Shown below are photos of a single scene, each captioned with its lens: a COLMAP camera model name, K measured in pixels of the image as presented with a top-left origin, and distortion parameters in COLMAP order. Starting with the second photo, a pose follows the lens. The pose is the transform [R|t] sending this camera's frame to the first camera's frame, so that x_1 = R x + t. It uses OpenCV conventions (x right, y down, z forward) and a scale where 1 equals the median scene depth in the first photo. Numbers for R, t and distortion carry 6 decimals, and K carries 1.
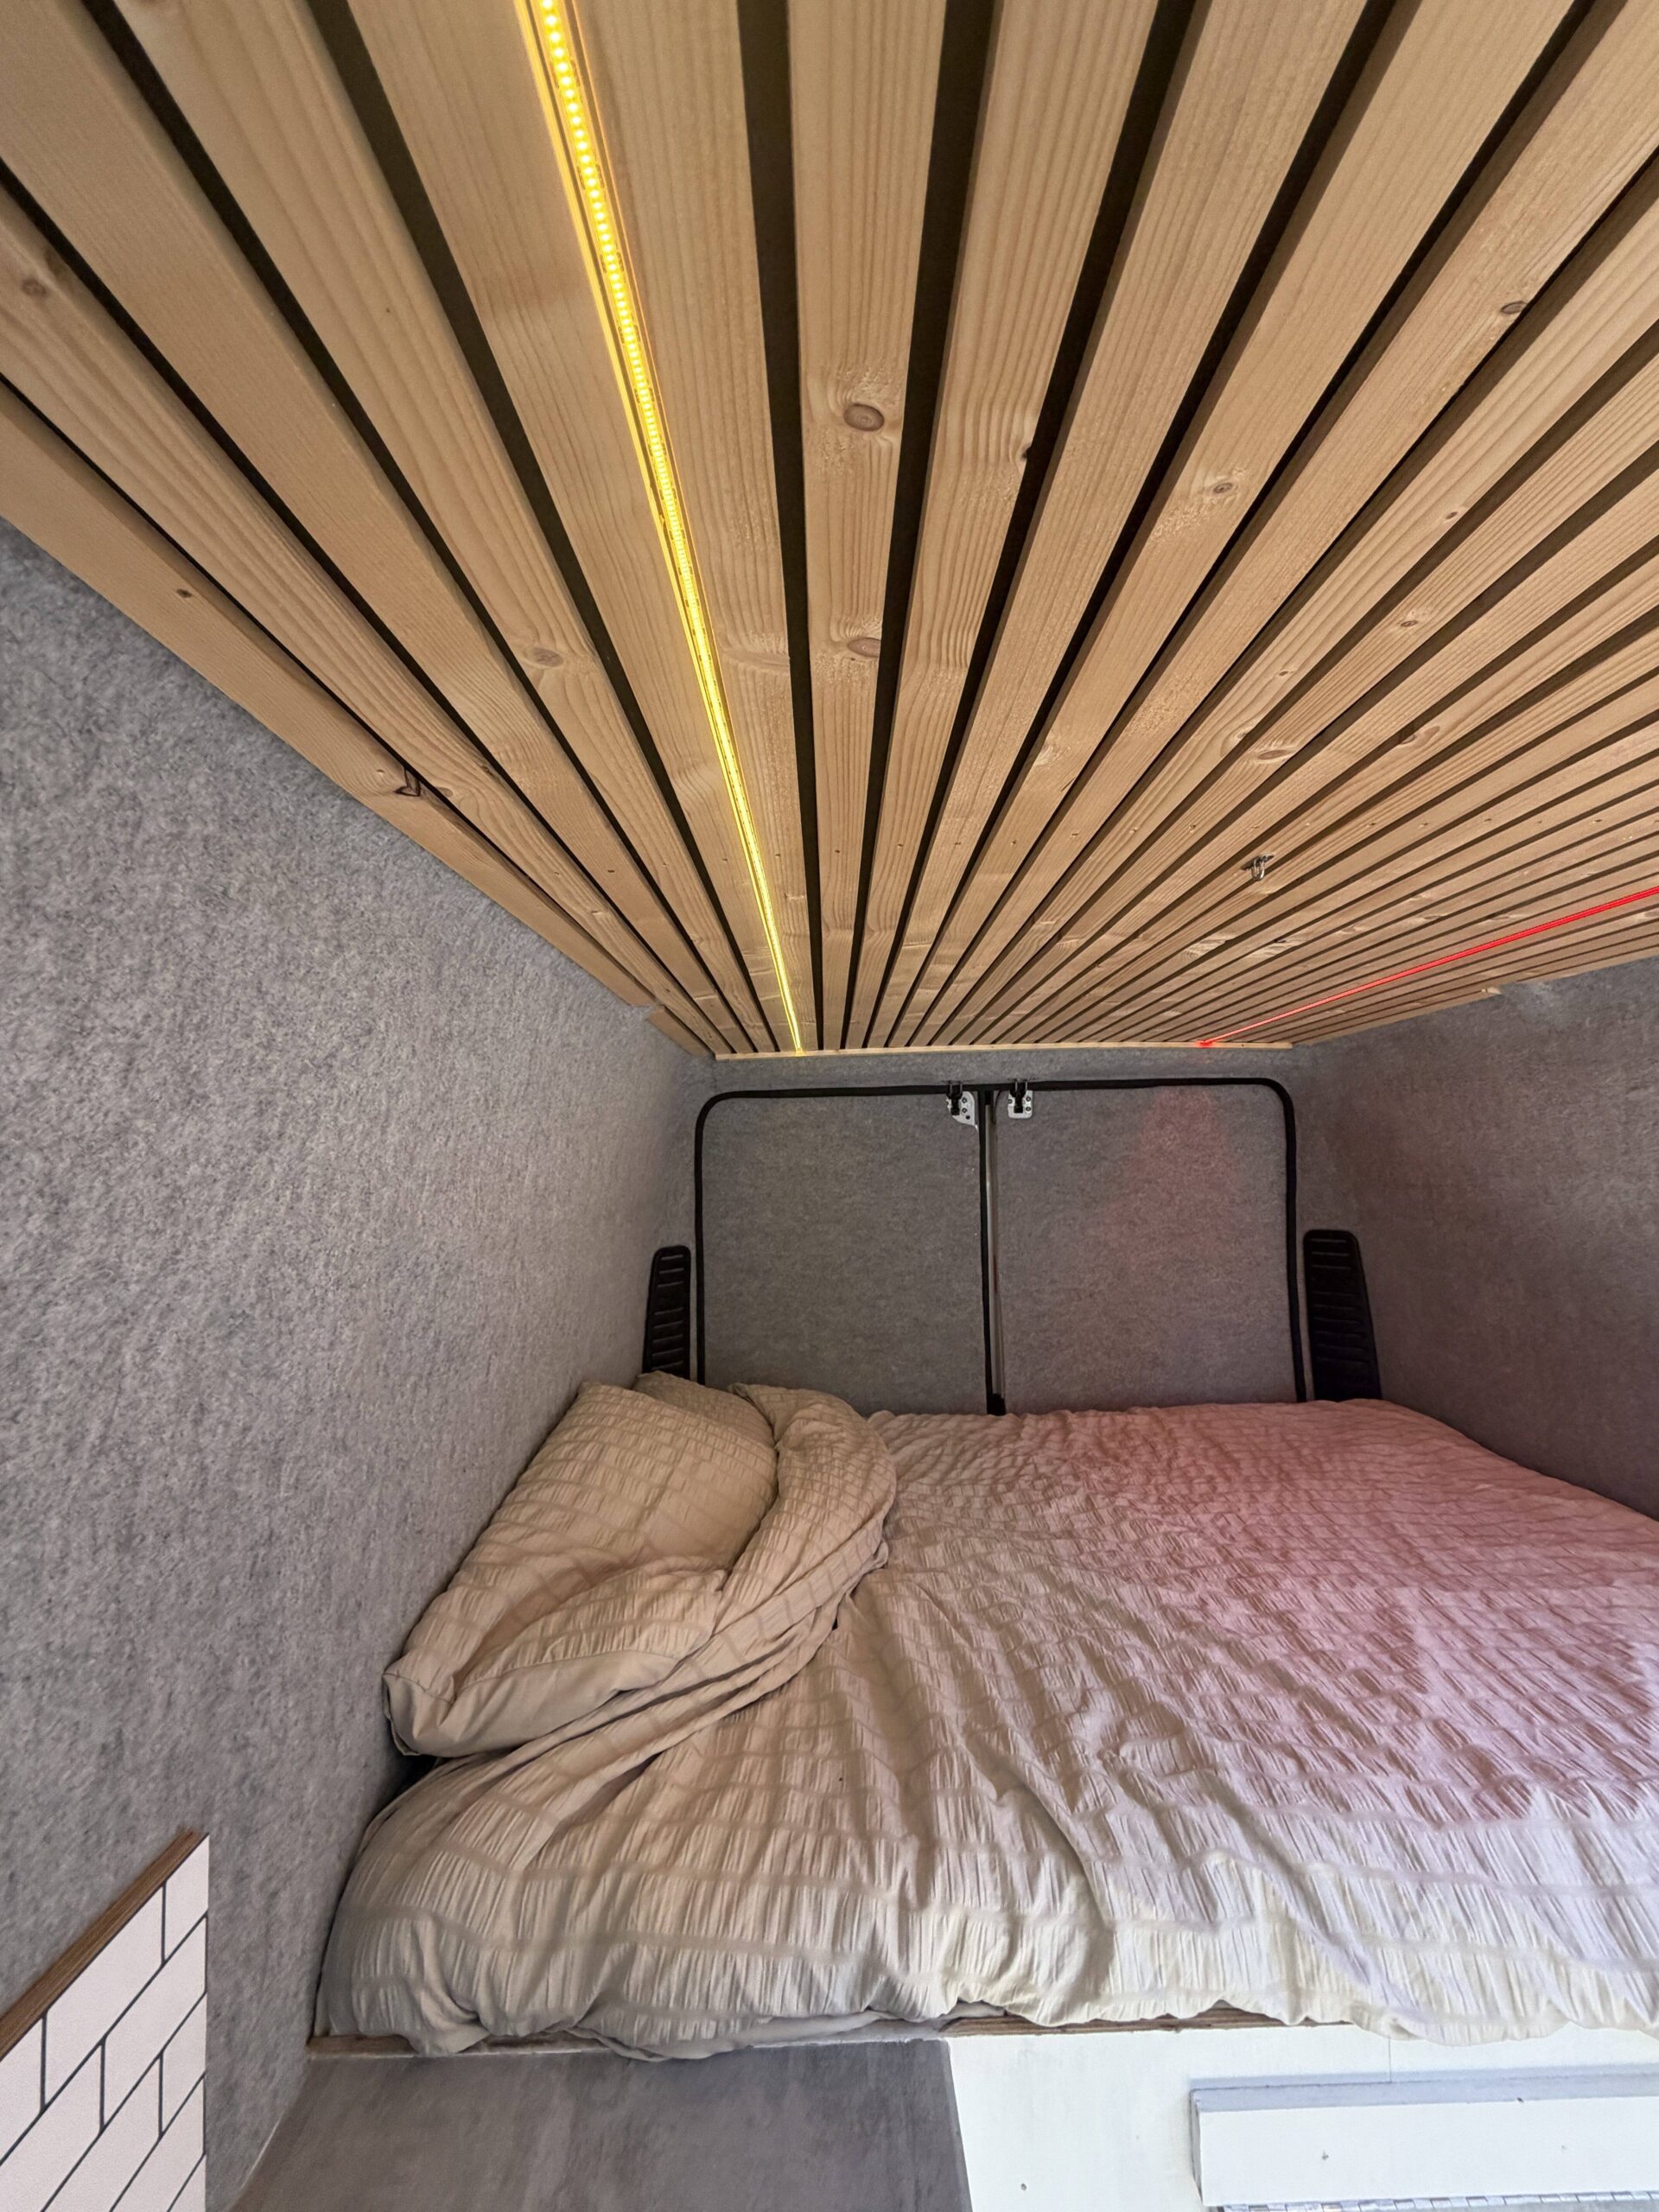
lens RADIAL K [[880.5, 0, 828.5], [0, 880.5, 1102.4], [0, 0, 1]] dist [0.000323, -0.000225]
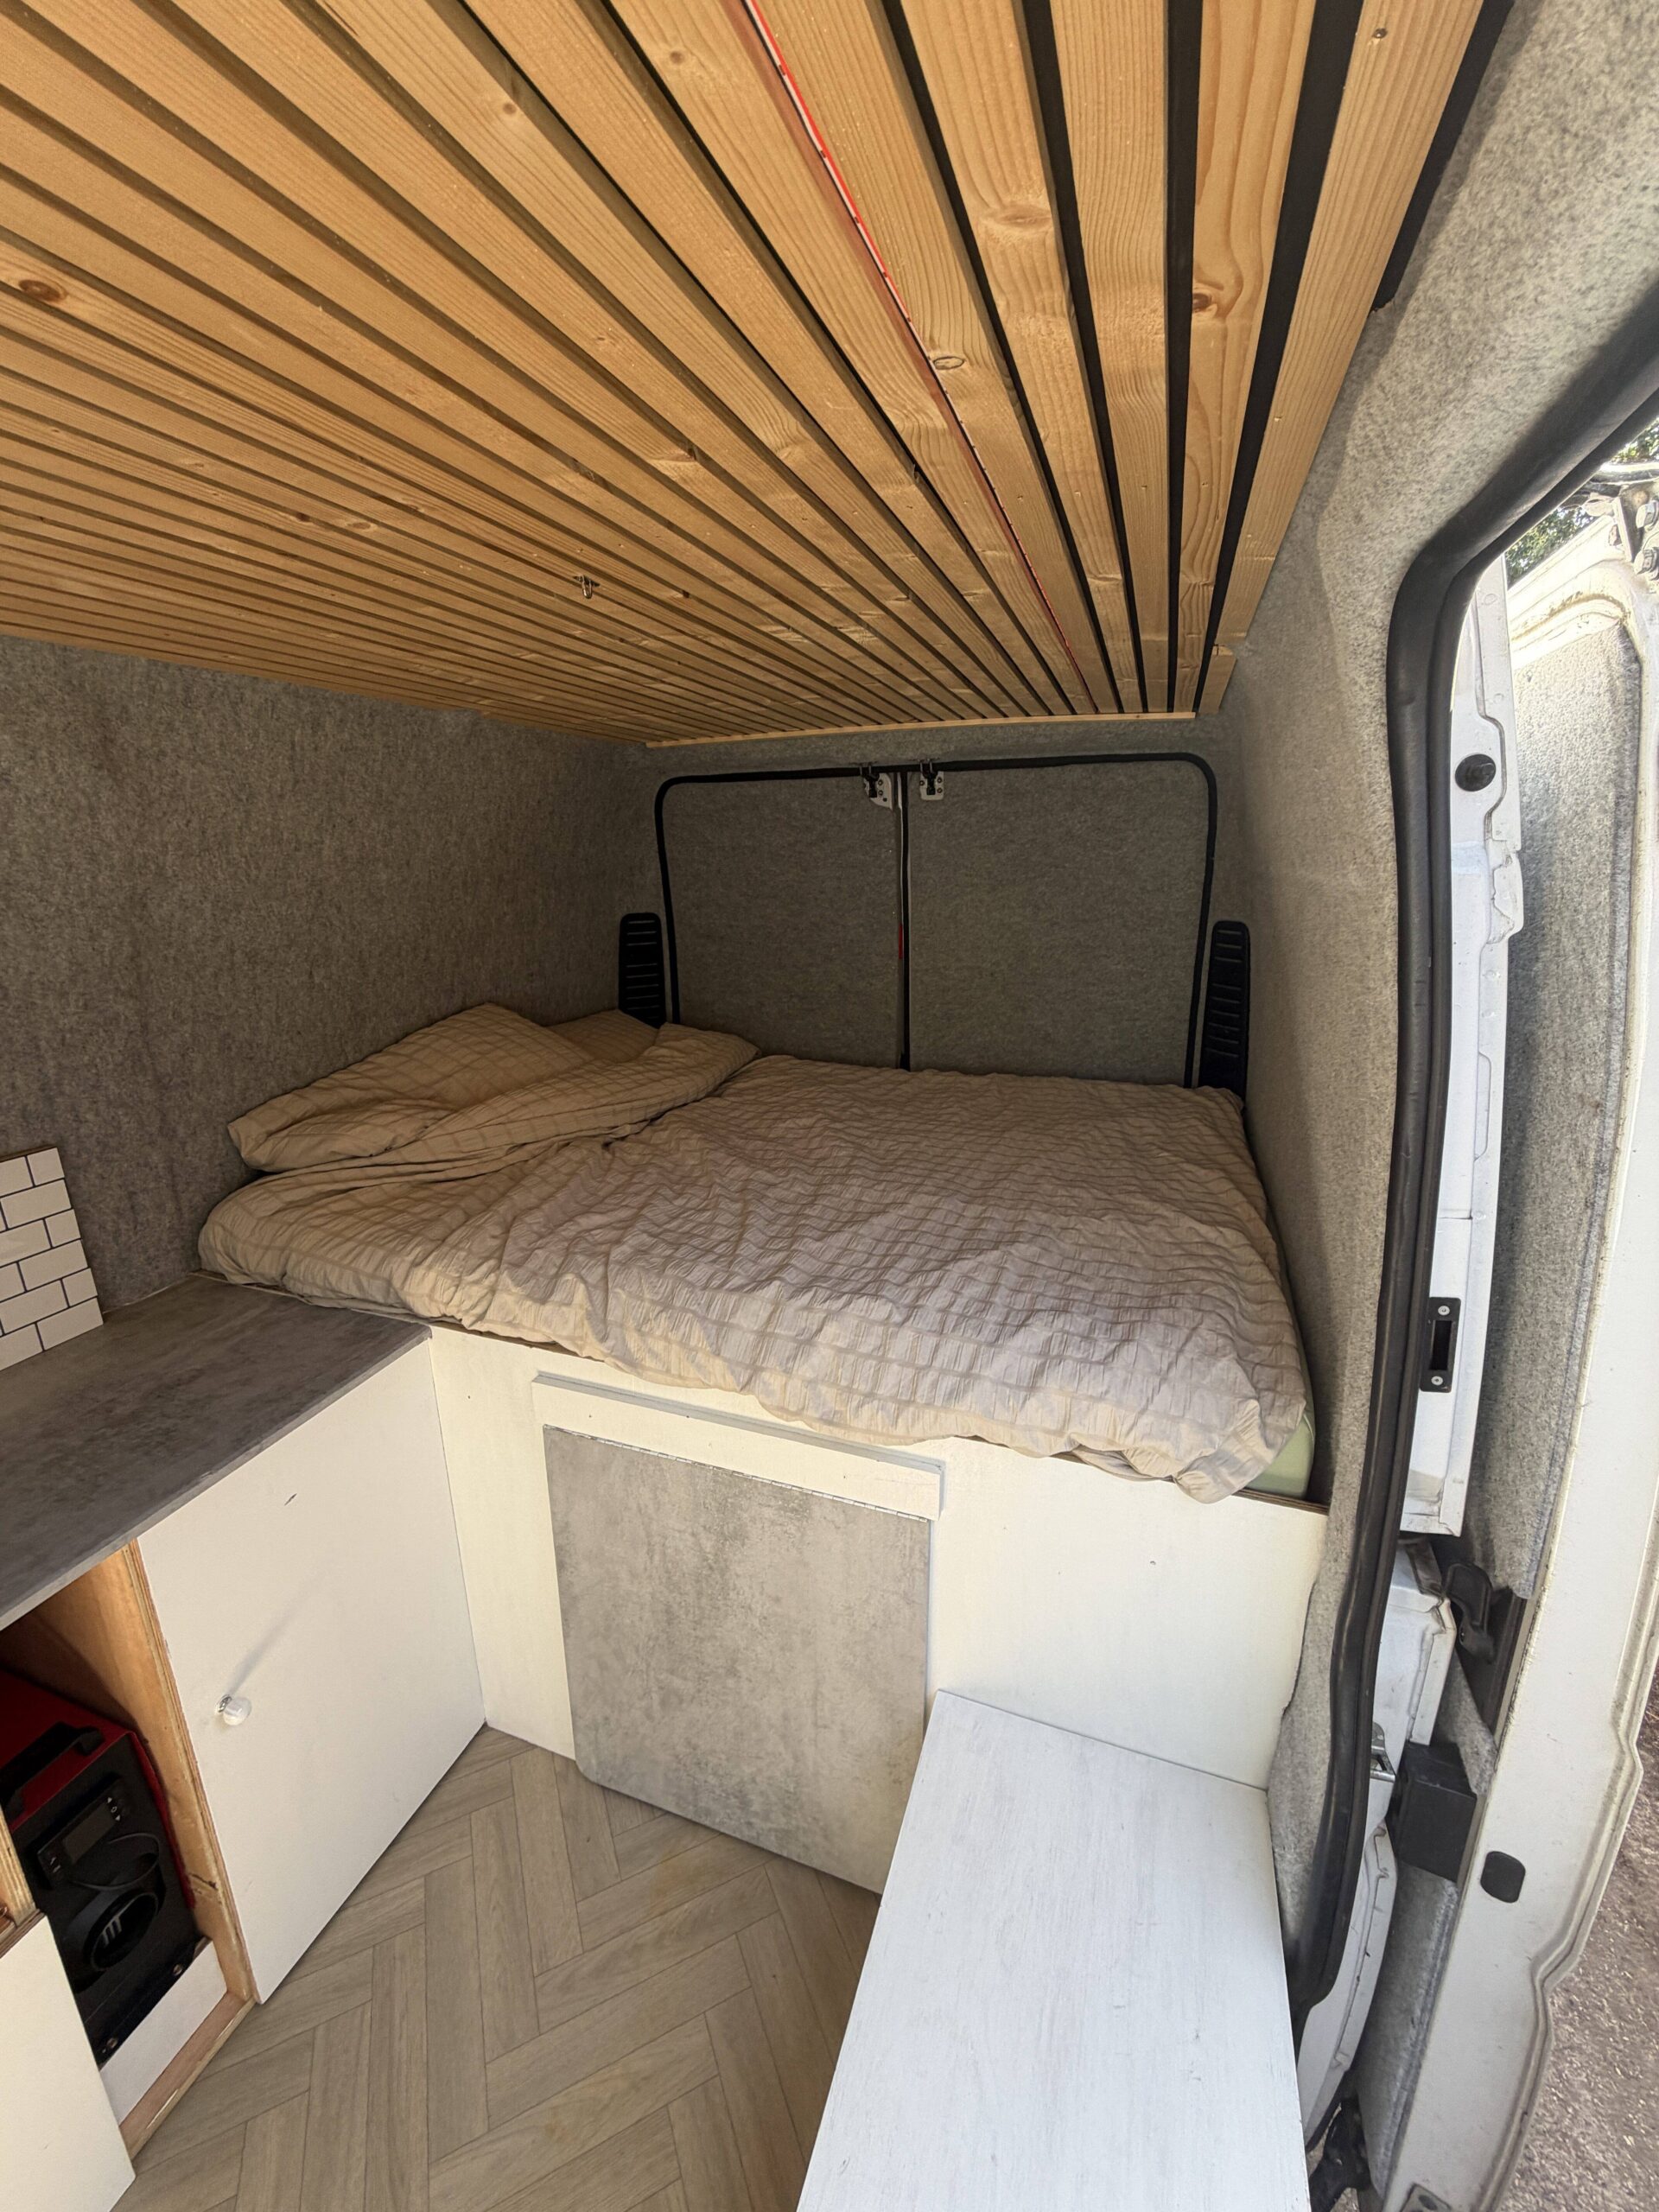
lens RADIAL K [[880.5, 0, 828.5], [0, 880.5, 1102.4], [0, 0, 1]] dist [0.000323, -0.000225]
pose [[0.936253, 0.109108, -0.333956, 0.755122], [0.013047, 0.939101, 0.343395, -0.008340], [0.351085, -0.325861, 0.877812, -0.096551]]
